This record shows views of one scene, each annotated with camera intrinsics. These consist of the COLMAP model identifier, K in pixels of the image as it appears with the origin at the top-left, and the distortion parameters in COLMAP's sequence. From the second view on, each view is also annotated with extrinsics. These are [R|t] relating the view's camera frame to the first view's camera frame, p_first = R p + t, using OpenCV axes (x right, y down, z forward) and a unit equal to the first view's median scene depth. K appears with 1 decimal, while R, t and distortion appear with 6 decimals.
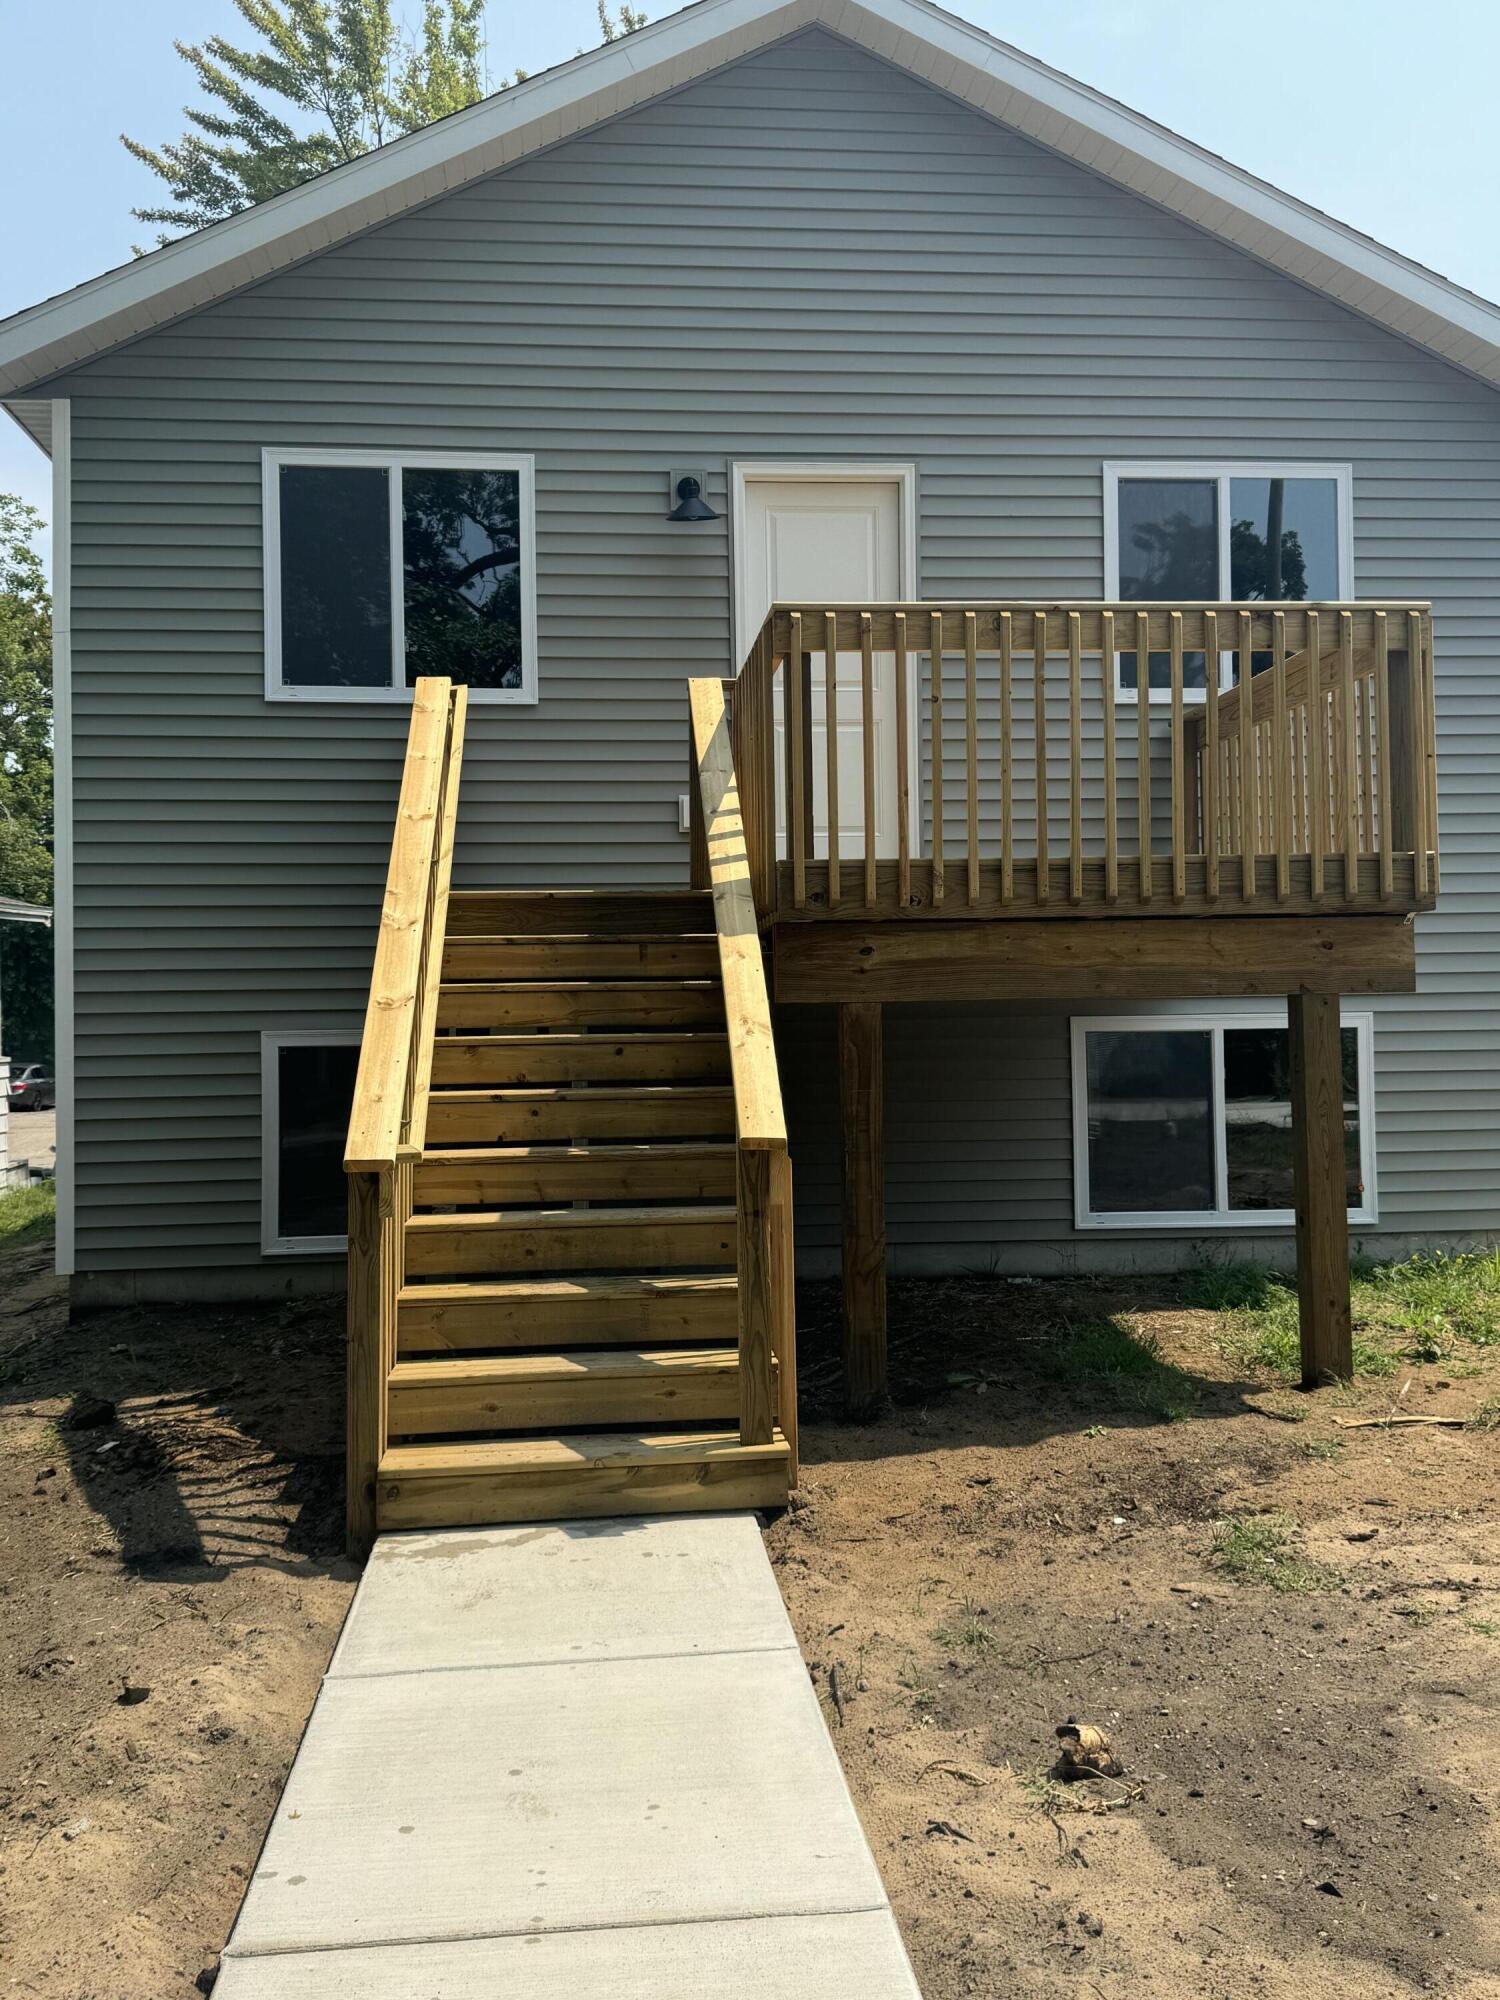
lens RADIAL K [[1752.6, 0, 750.0], [0, 1752.6, 1000.0], [0, 0, 1]] dist [0.125941, -0.219668]
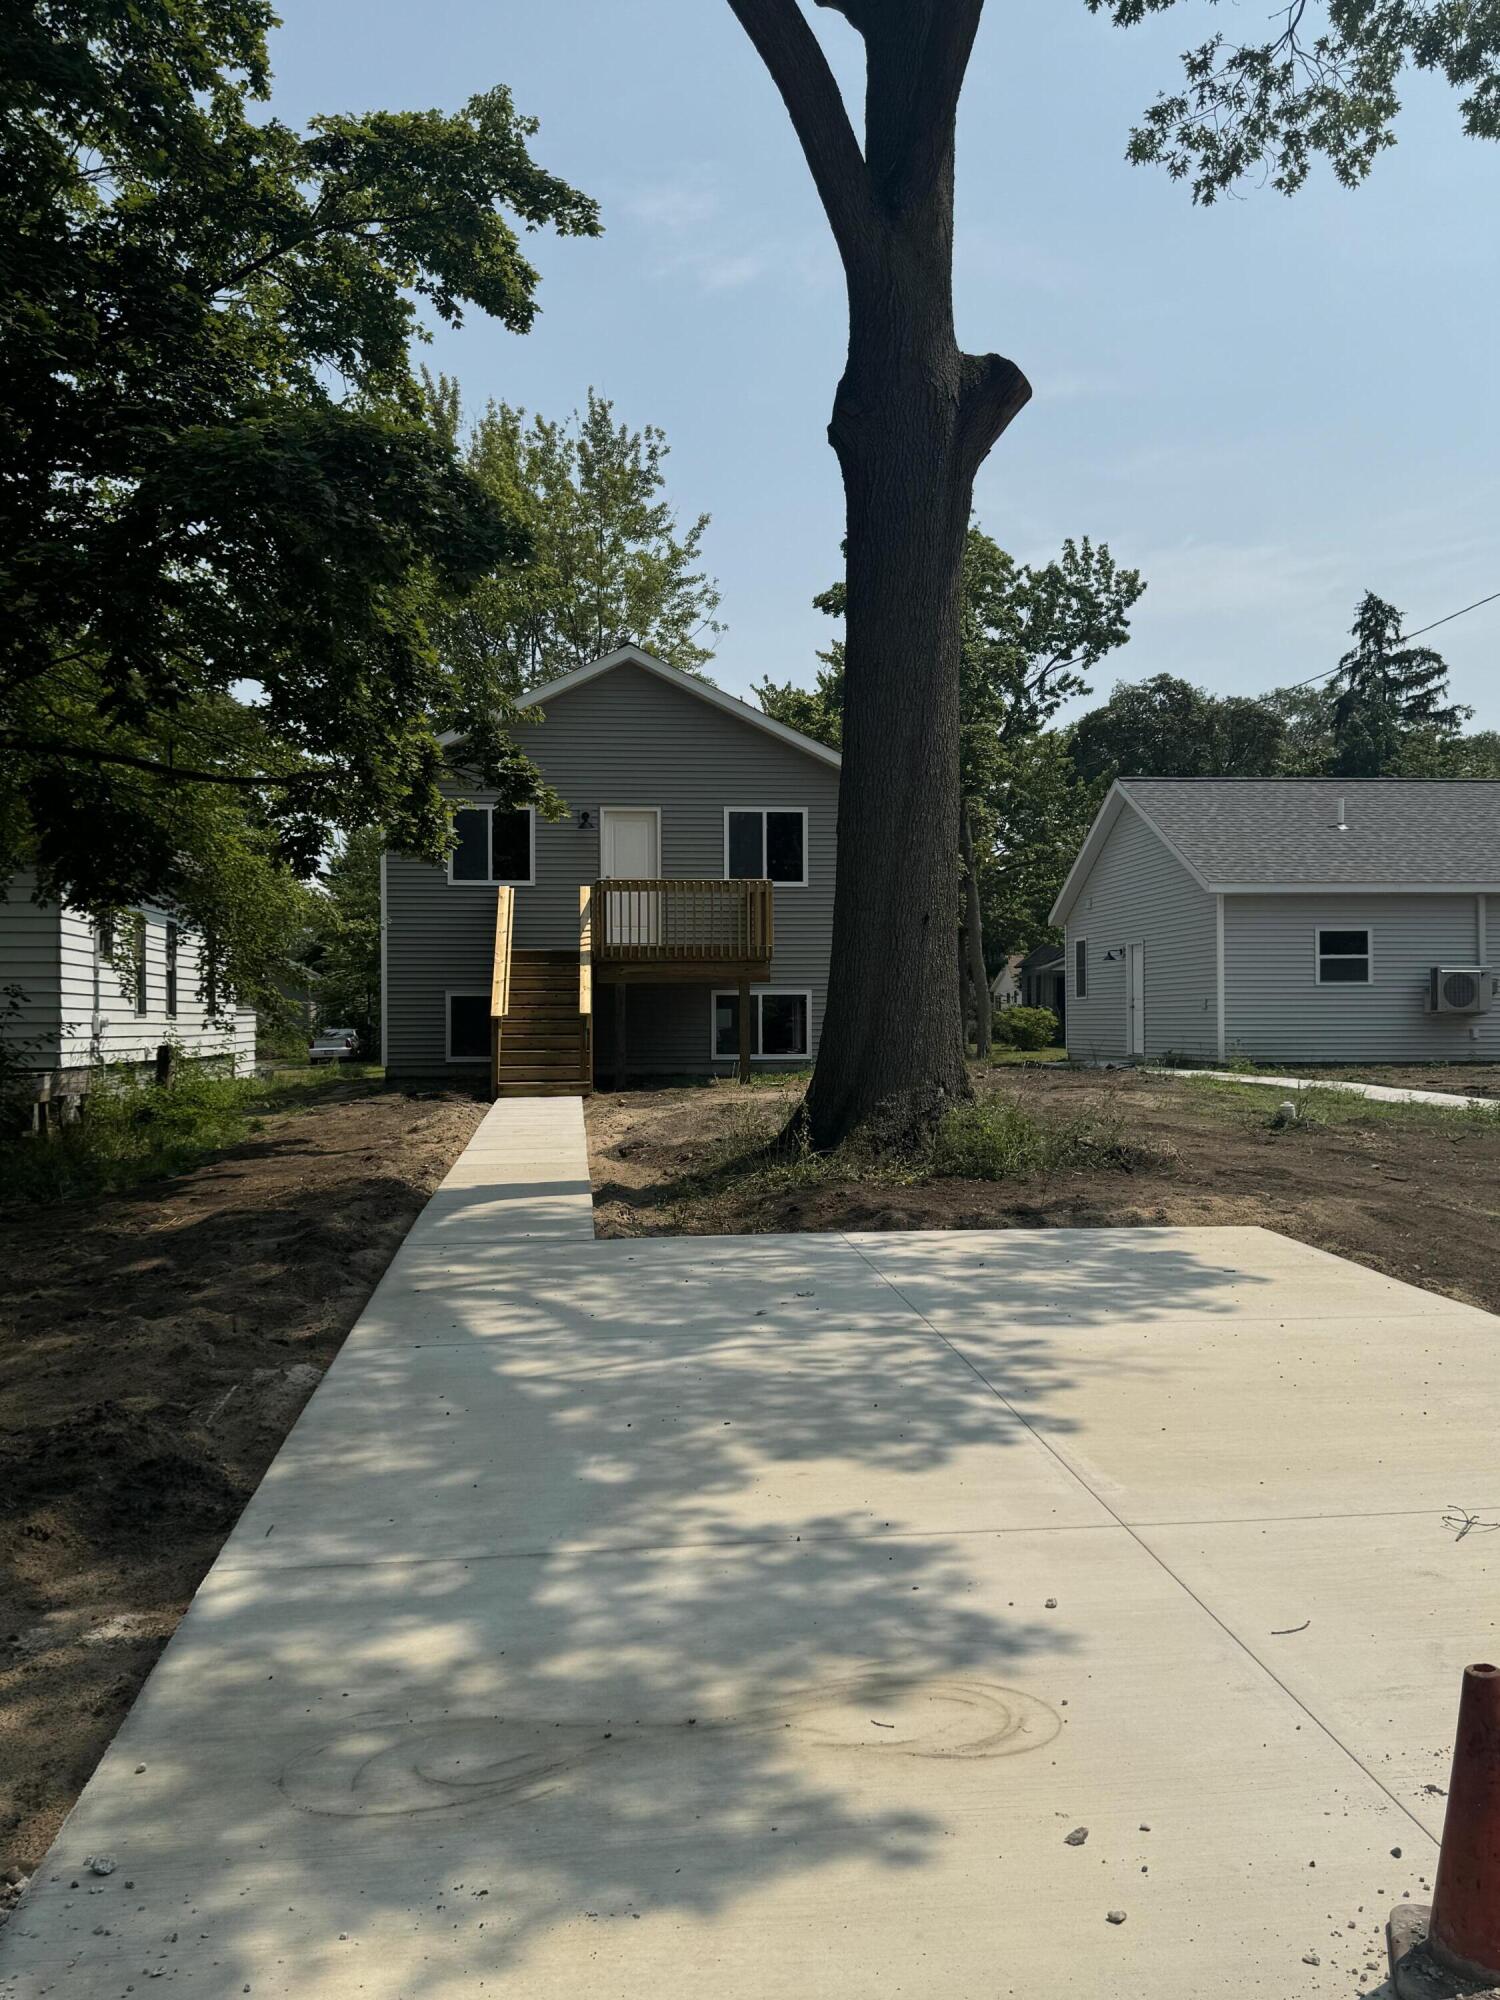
lens RADIAL K [[1752.6, 0, 750.0], [0, 1752.6, 1000.0], [0, 0, 1]] dist [0.125941, -0.219668]
pose [[0.999906, 0.012793, 0.005011, 0.314888], [-0.012801, 0.999917, 0.001537, 0.027515], [-0.004991, -0.001601, 0.999986, -2.692864]]
